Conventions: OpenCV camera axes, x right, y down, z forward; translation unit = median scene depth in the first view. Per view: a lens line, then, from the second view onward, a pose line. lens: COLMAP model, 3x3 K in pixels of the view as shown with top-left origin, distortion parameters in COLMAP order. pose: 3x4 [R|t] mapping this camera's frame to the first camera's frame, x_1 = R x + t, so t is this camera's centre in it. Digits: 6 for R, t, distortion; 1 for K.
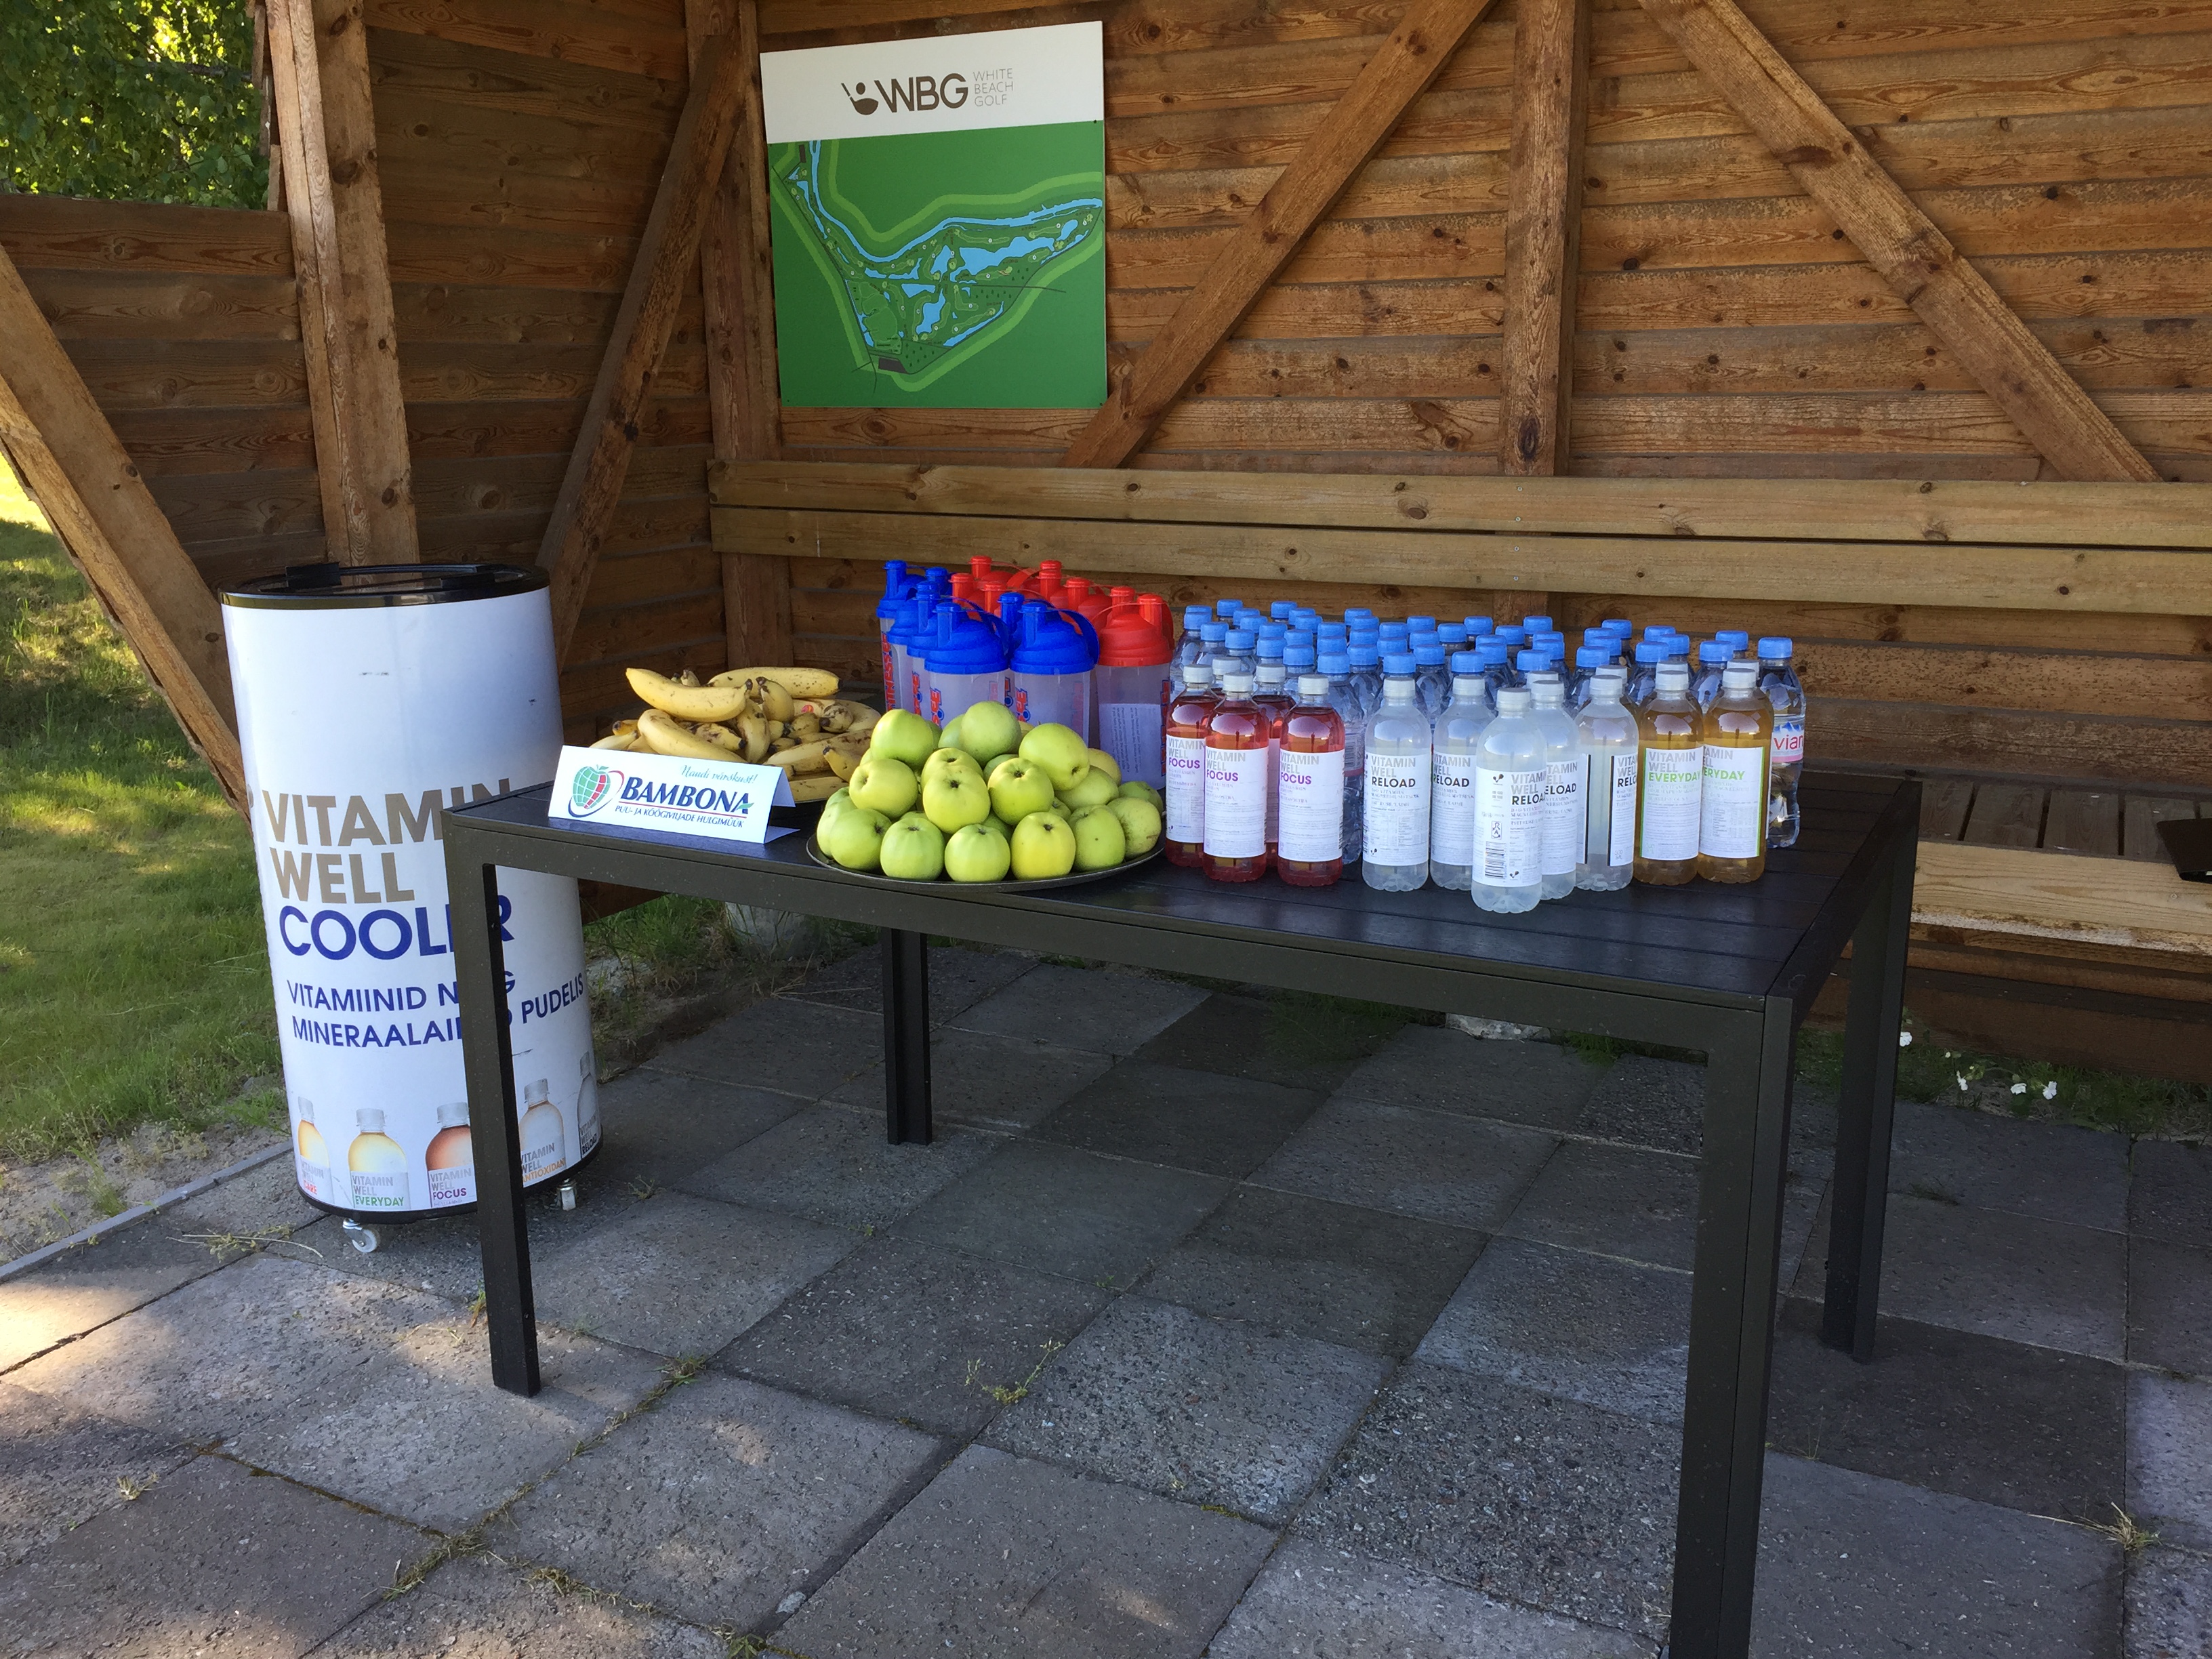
lens RADIAL K [[1896.4, 0, 1111.5], [0, 1896.4, 828.5], [0, 0, 1]] dist [0.084909, -0.118530]
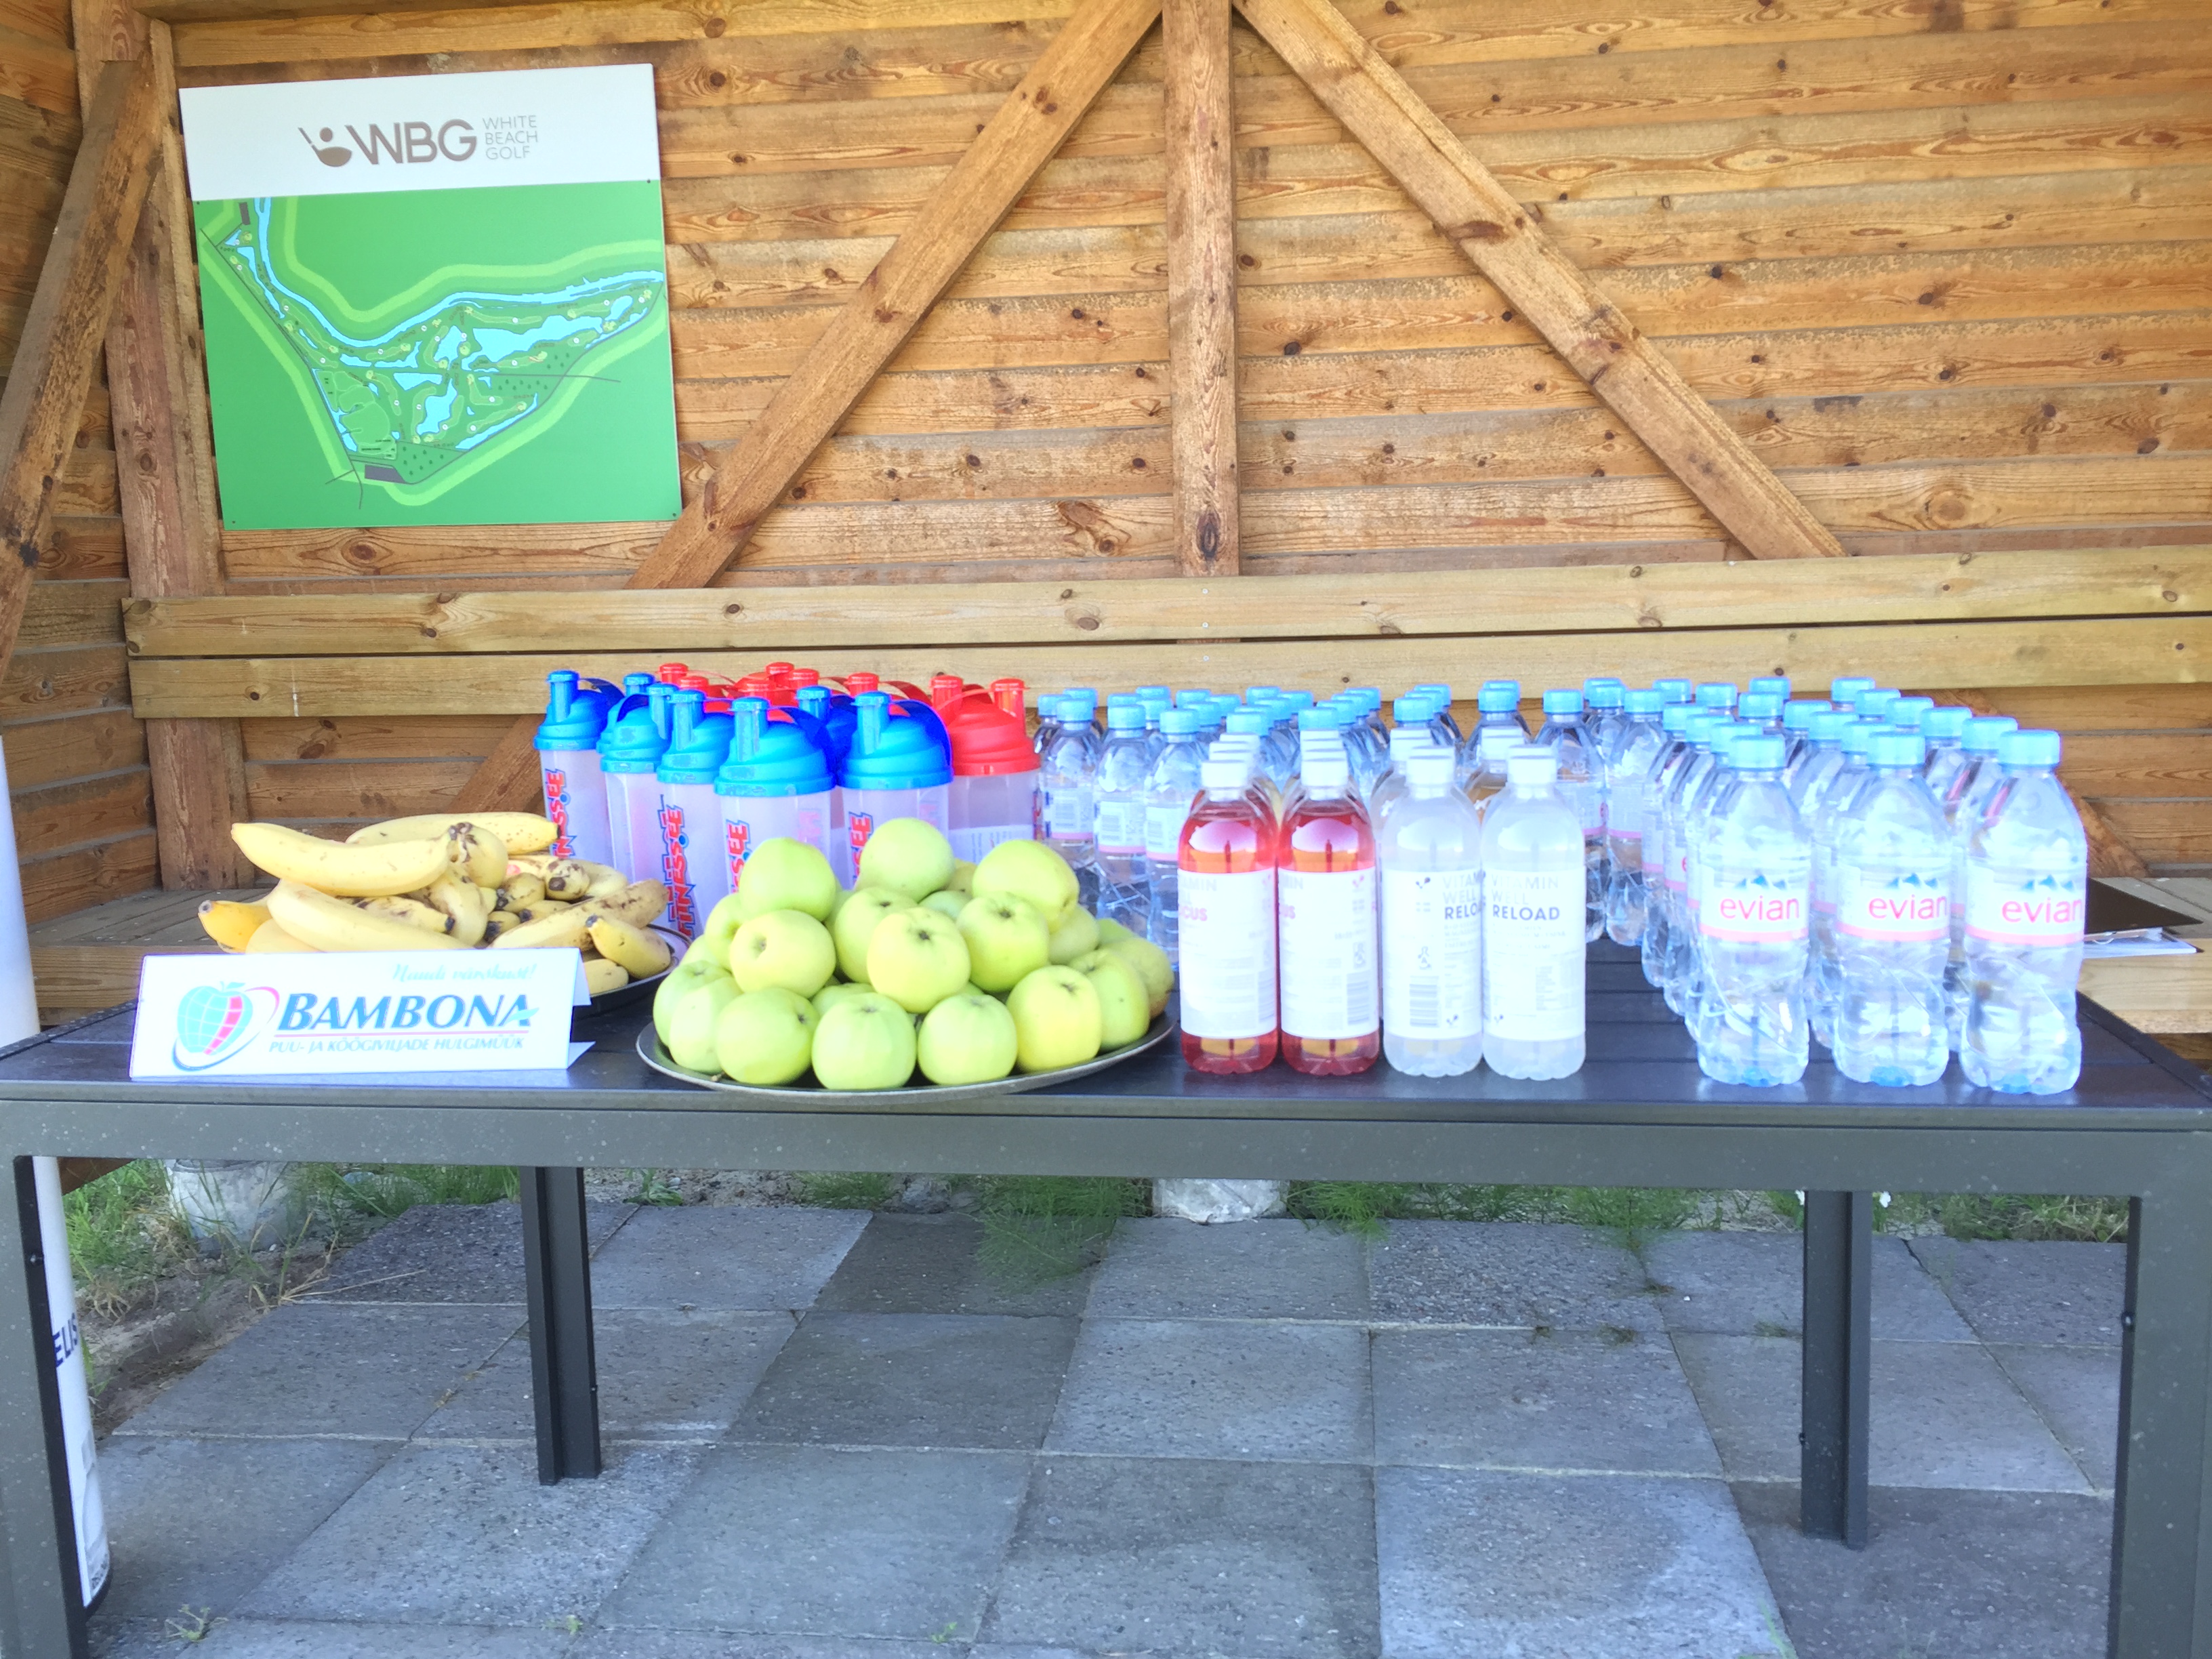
lens RADIAL K [[1892.3, 0, 1113.5], [0, 1892.3, 824.5], [0, 0, 1]] dist [0.079667, -0.099634]
pose [[0.937887, -0.064669, 0.340860, -0.133326], [0.099299, 0.991409, -0.085129, 0.000392], [-0.332427, 0.113689, 0.936252, 0.200957]]
